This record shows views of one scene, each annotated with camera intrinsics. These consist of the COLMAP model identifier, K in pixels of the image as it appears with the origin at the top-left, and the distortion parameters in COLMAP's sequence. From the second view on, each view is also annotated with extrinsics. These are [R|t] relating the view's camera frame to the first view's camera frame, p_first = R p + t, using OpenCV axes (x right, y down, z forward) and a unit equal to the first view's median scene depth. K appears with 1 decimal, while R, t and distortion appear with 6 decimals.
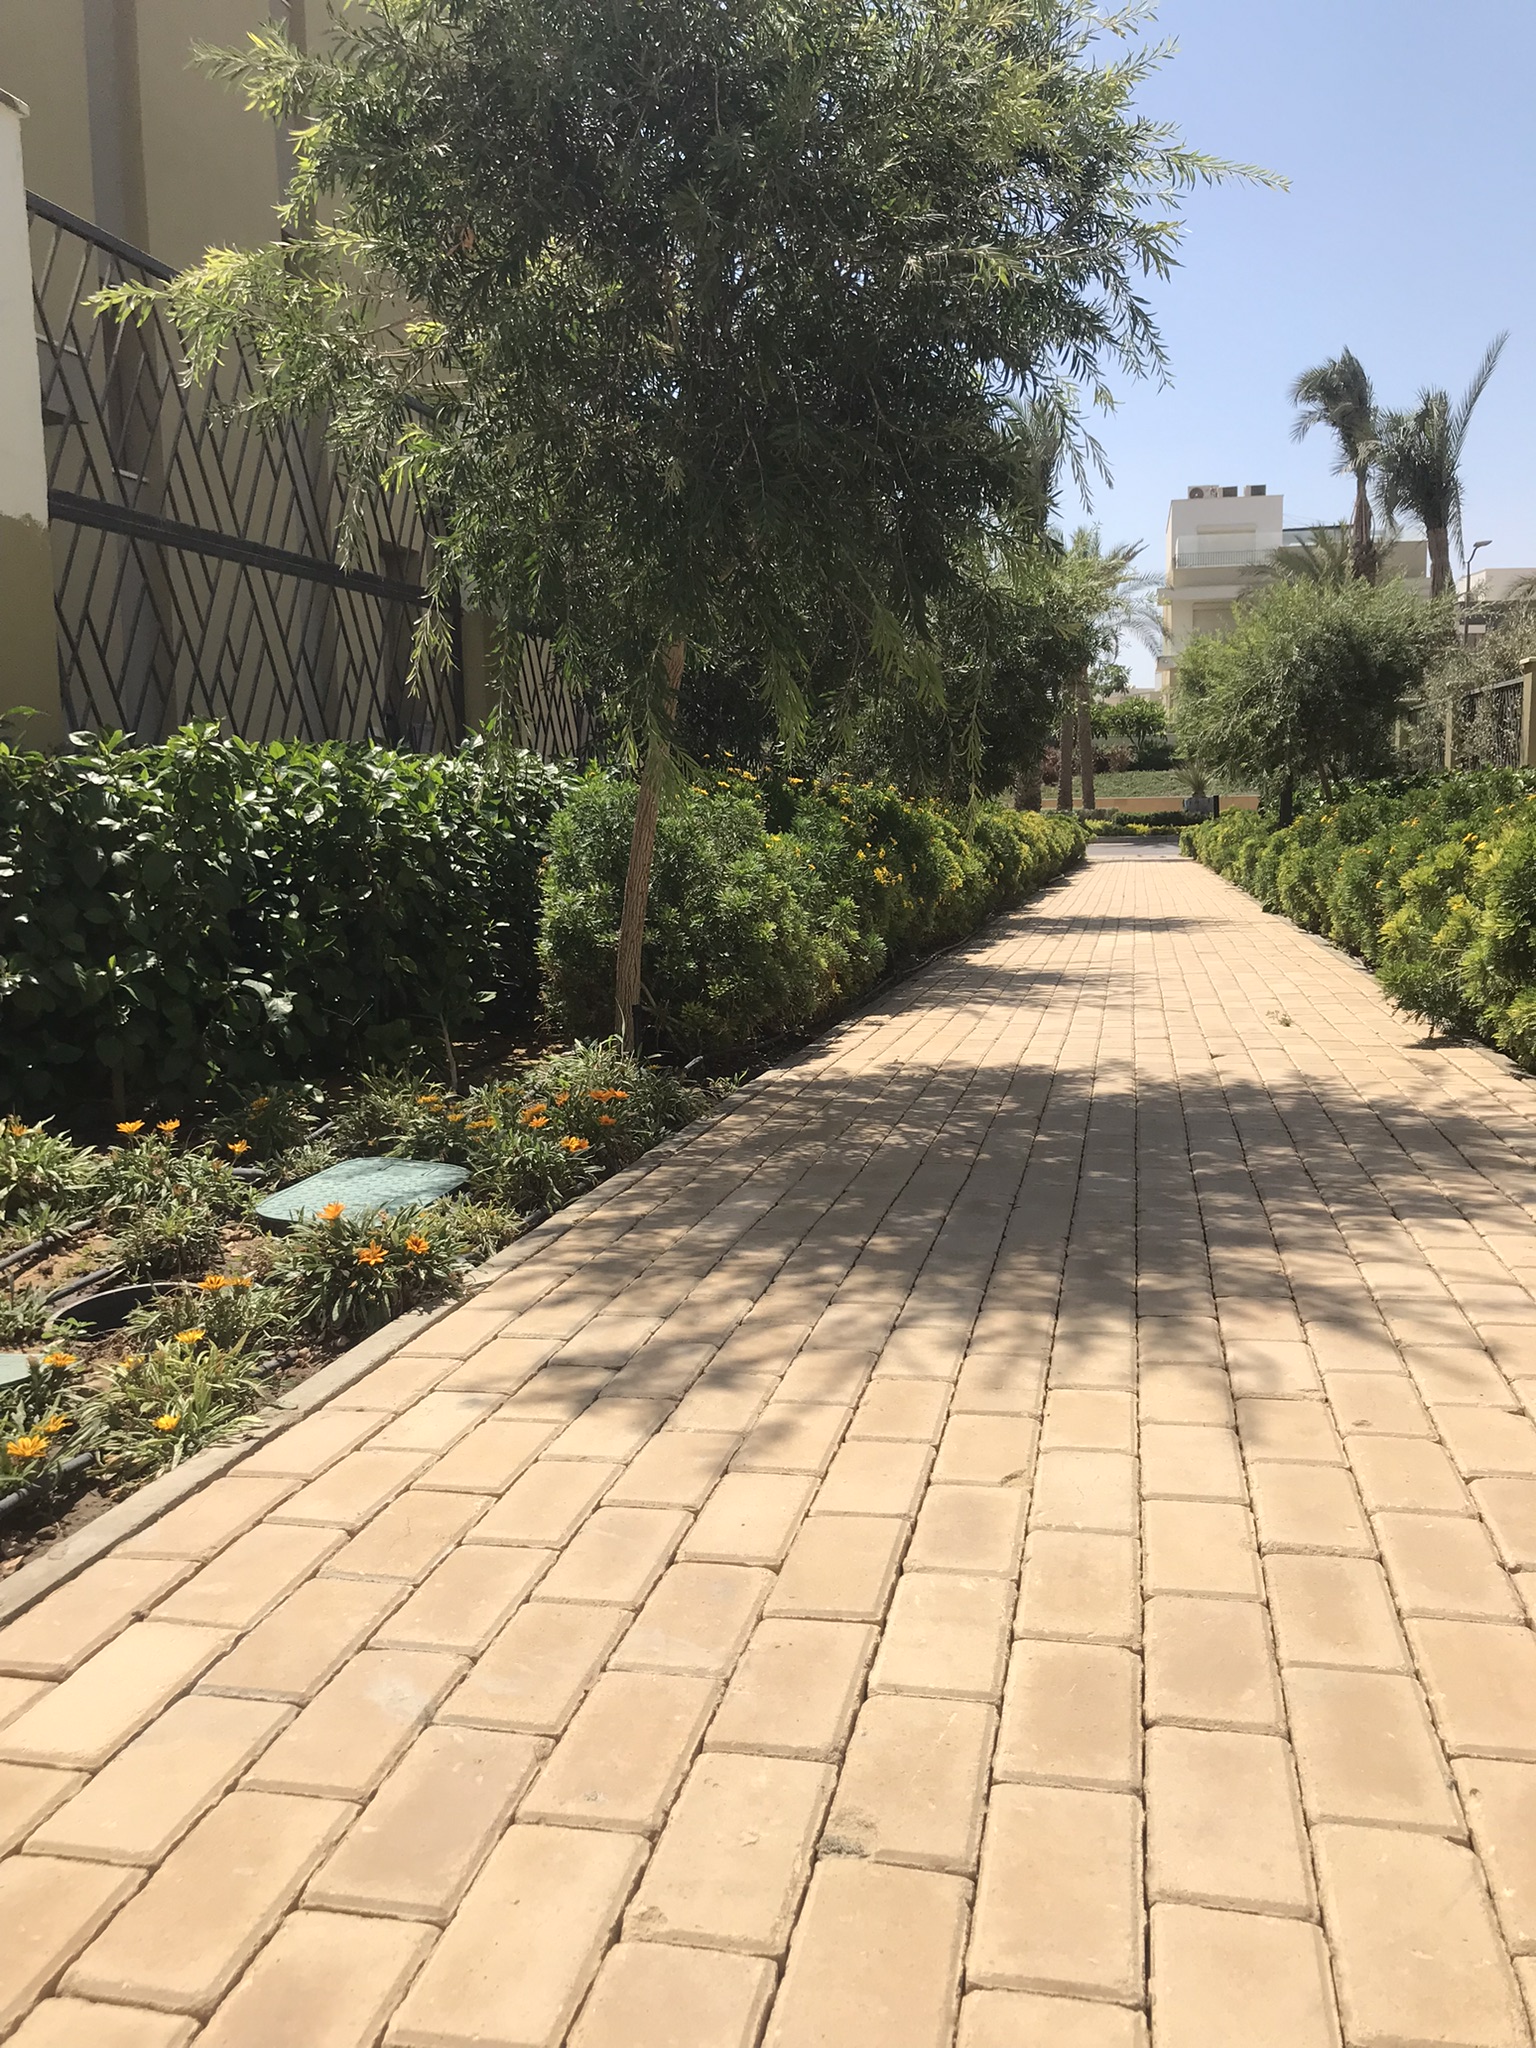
lens RADIAL K [[1683.4, 0, 770.9], [0, 1683.4, 1015.9], [0, 0, 1]] dist [0.011068, -0.014392]
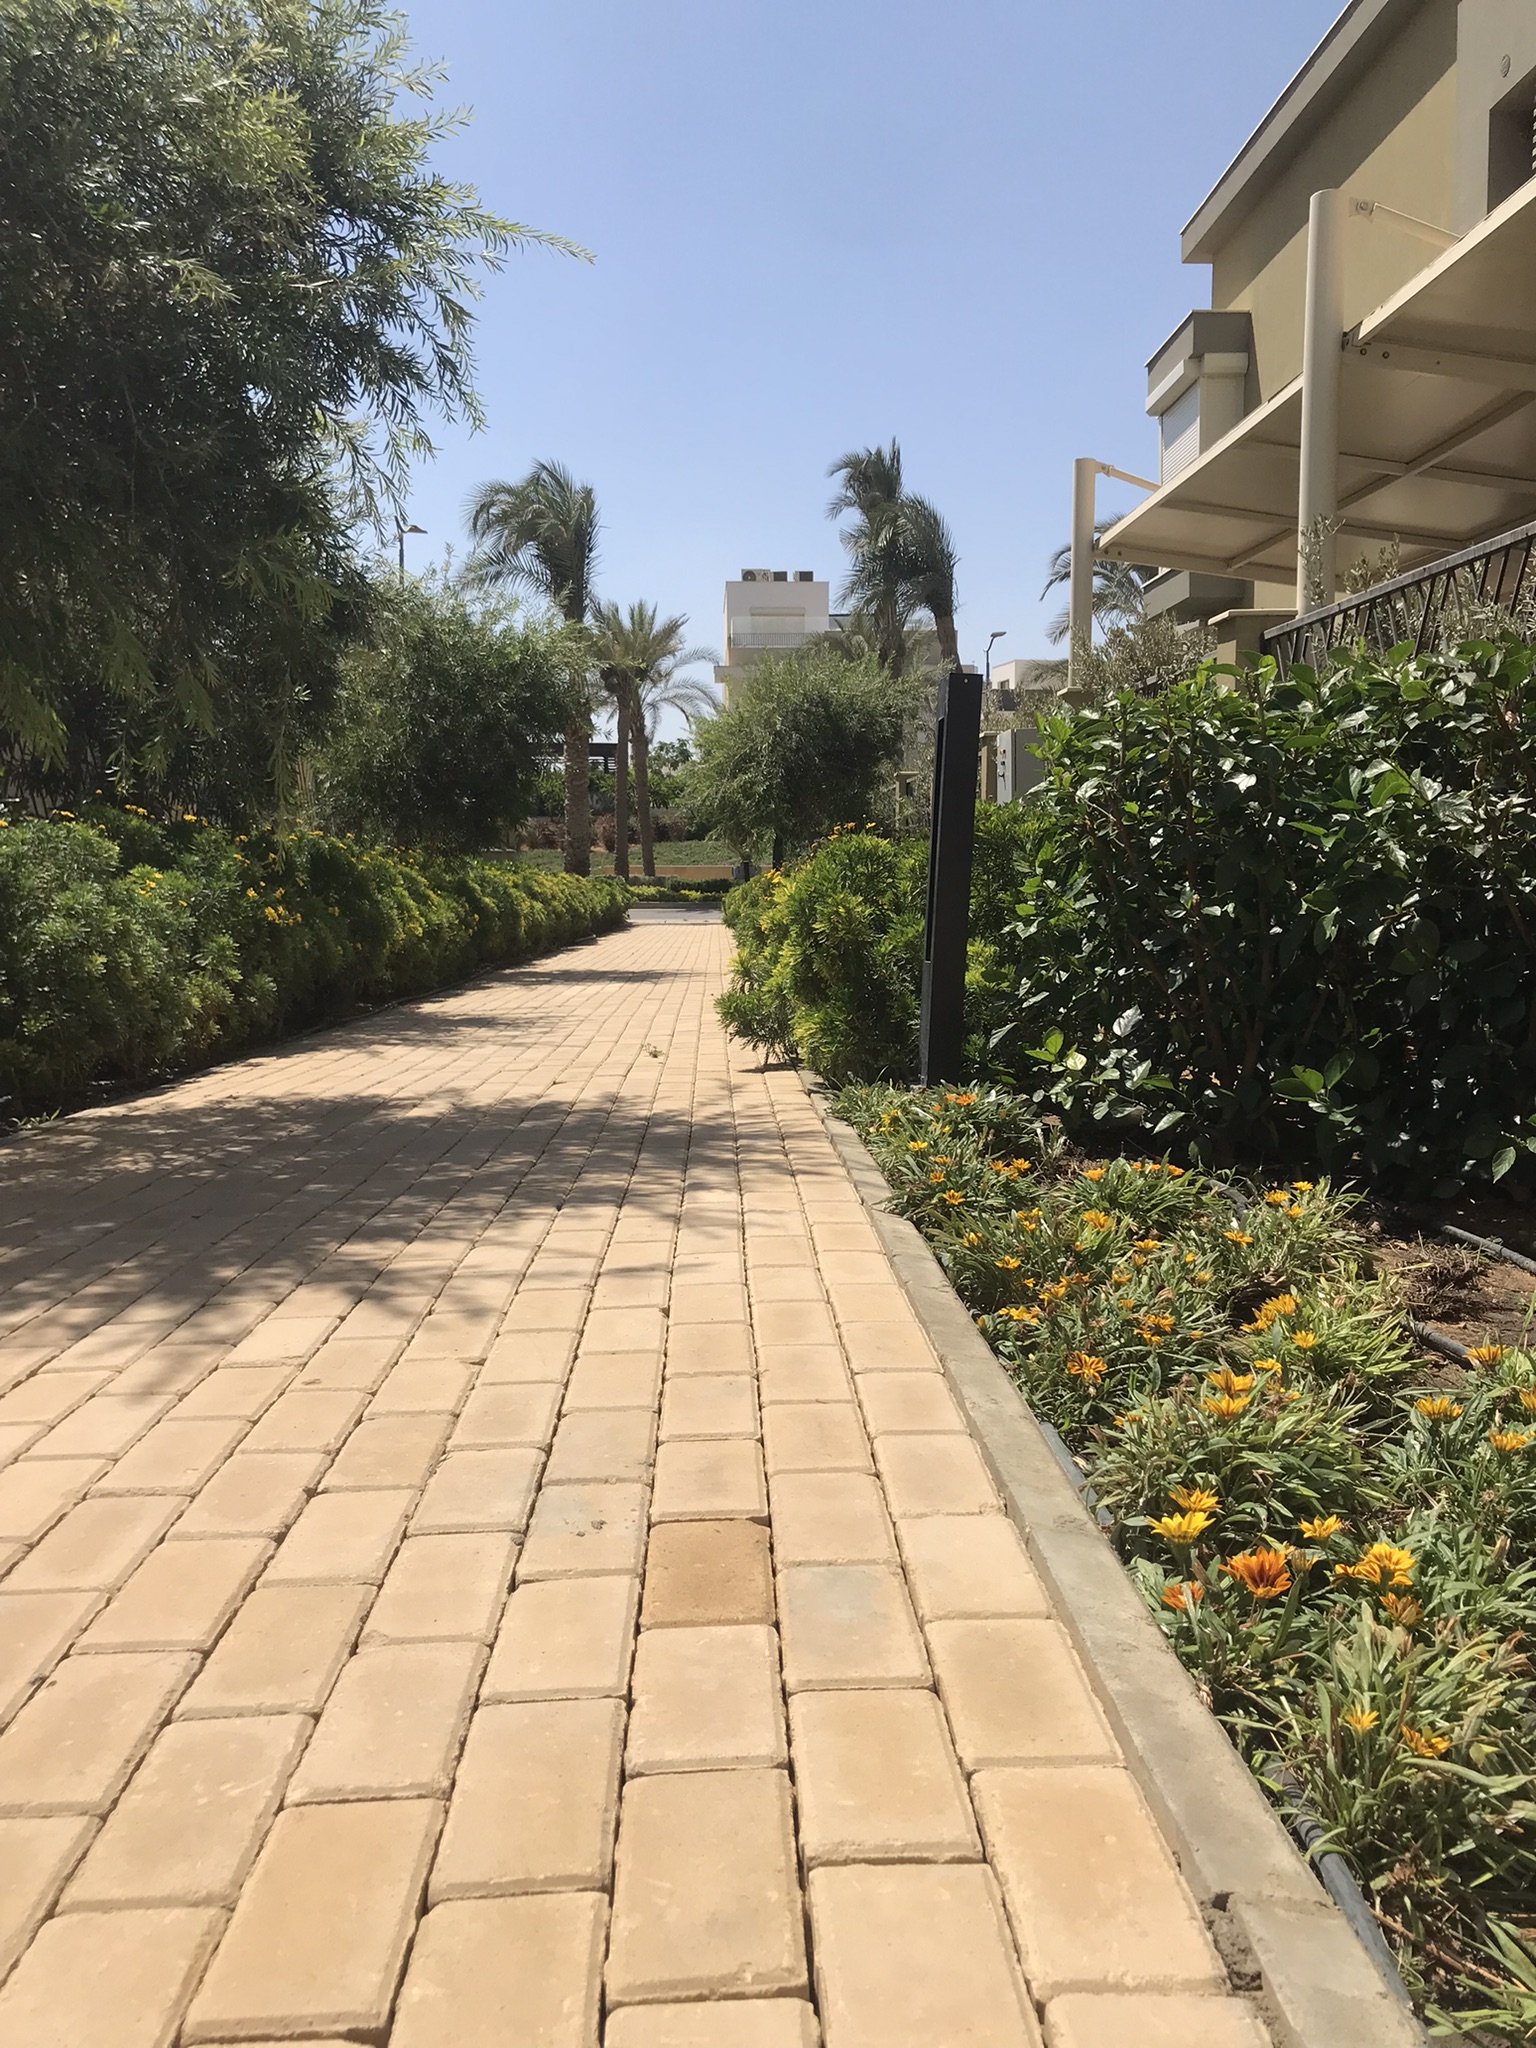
lens RADIAL K [[1681.3, 0, 769.8], [0, 1681.3, 1000.2], [0, 0, 1]] dist [0.113618, -0.313474]
pose [[0.970245, -0.007463, 0.242012, 0.152167], [0.019608, 0.998664, -0.047811, 0.026355], [-0.241332, 0.051134, 0.969095, -0.032905]]
